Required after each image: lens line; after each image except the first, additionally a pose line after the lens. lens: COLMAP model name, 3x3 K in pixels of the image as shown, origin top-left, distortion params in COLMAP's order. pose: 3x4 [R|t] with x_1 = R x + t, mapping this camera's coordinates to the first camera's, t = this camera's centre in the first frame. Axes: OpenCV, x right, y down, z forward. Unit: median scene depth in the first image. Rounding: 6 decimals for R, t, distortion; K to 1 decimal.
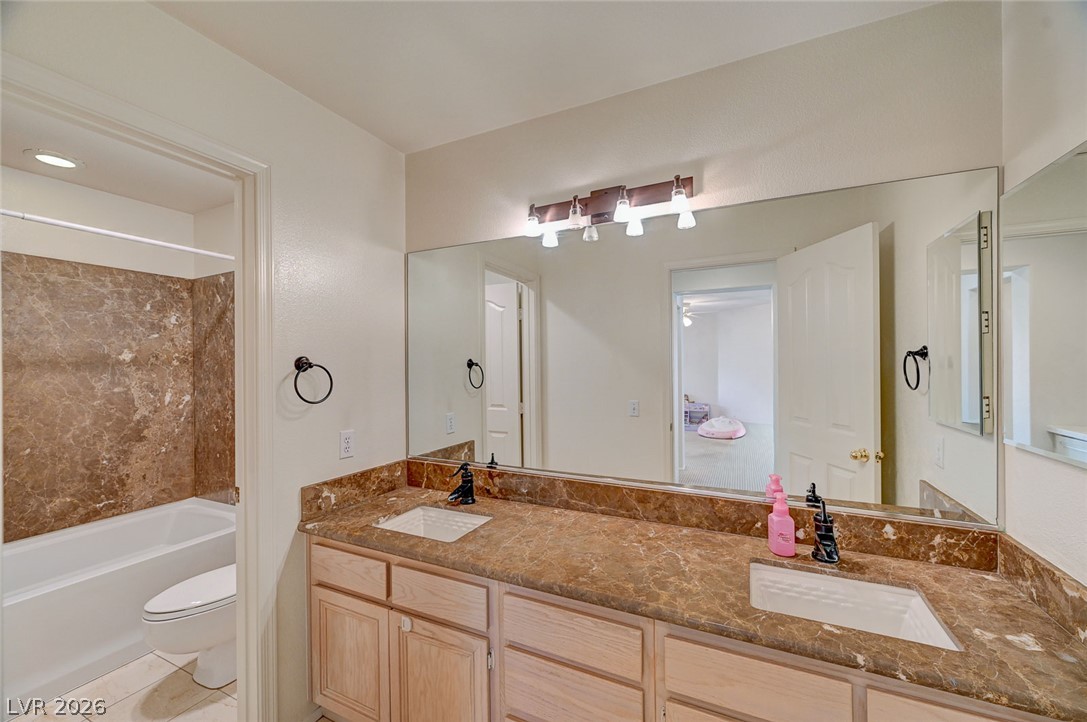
lens RADIAL K [[443.4, 0, 535.3], [0, 443.4, 364.9], [0, 0, 1]] dist [-0.001959, 0.001268]
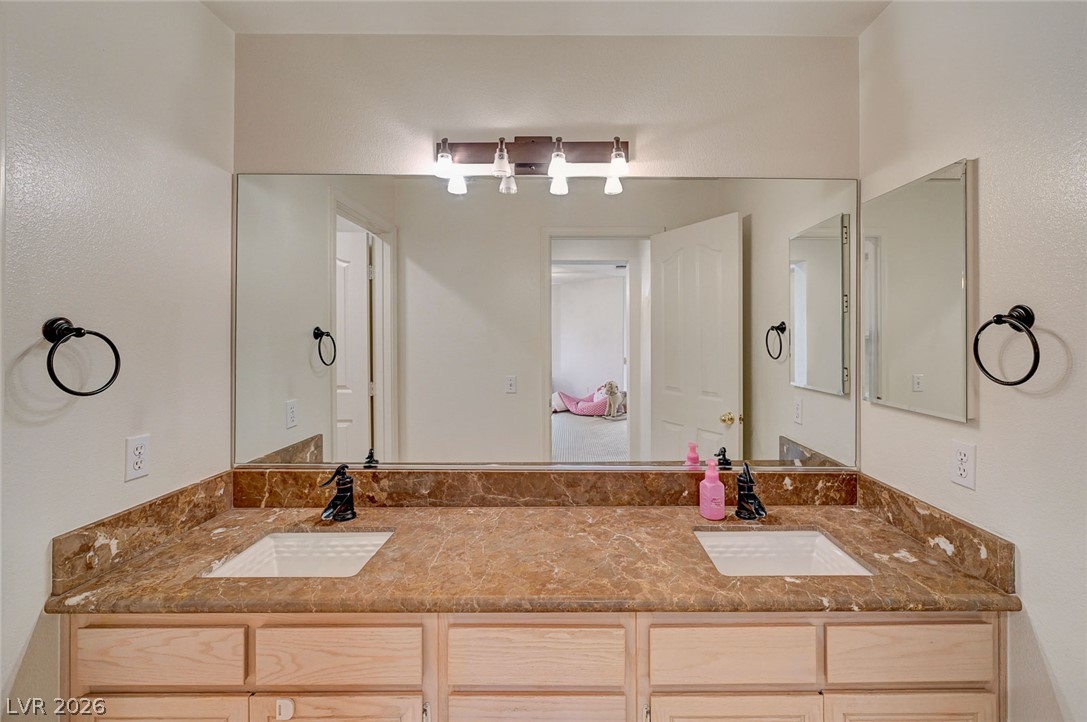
lens RADIAL K [[482.4, 0, 579.6], [0, 482.4, 333.6], [0, 0, 1]] dist [-0.000098, -0.000299]
pose [[0.891340, 0.009764, 0.453230, -0.203324], [-0.006791, 0.999943, -0.008187, 0.002946], [-0.453284, 0.004220, 0.891356, 0.107989]]
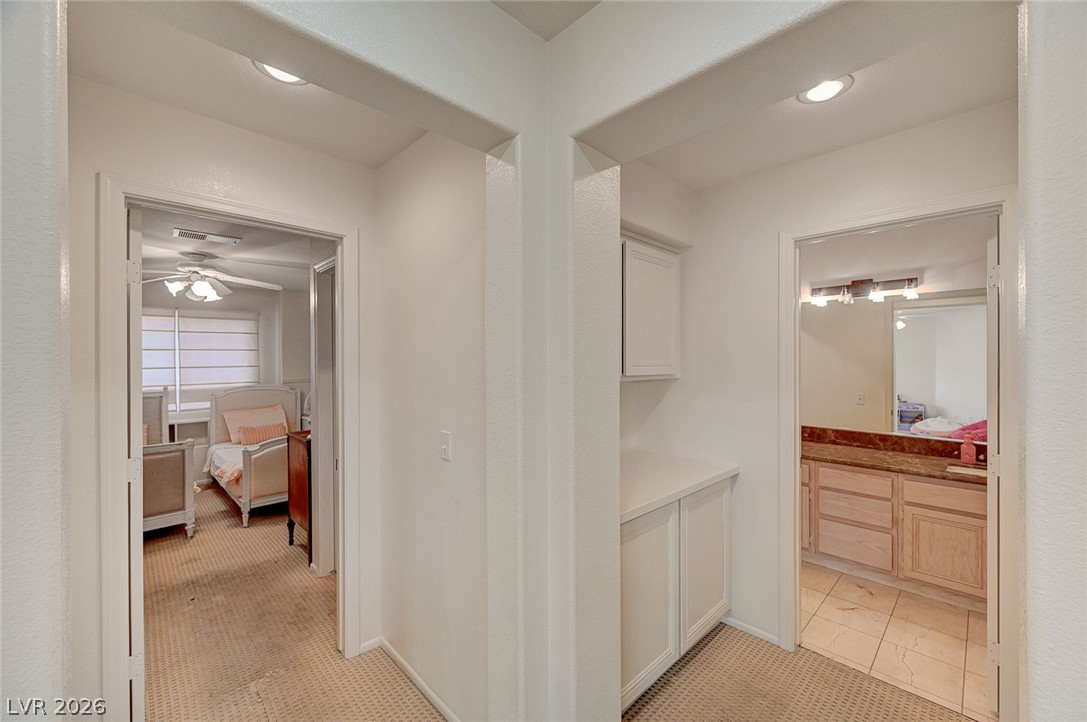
lens RADIAL K [[443.4, 0, 536.0], [0, 443.4, 359.0], [0, 0, 1]] dist [-0.001959, 0.001268]
pose [[0.940844, 0.010494, -0.338677, -0.558919], [-0.009929, 0.999945, 0.003401, -0.046999], [0.338694, 0.000163, 0.940897, -1.403909]]
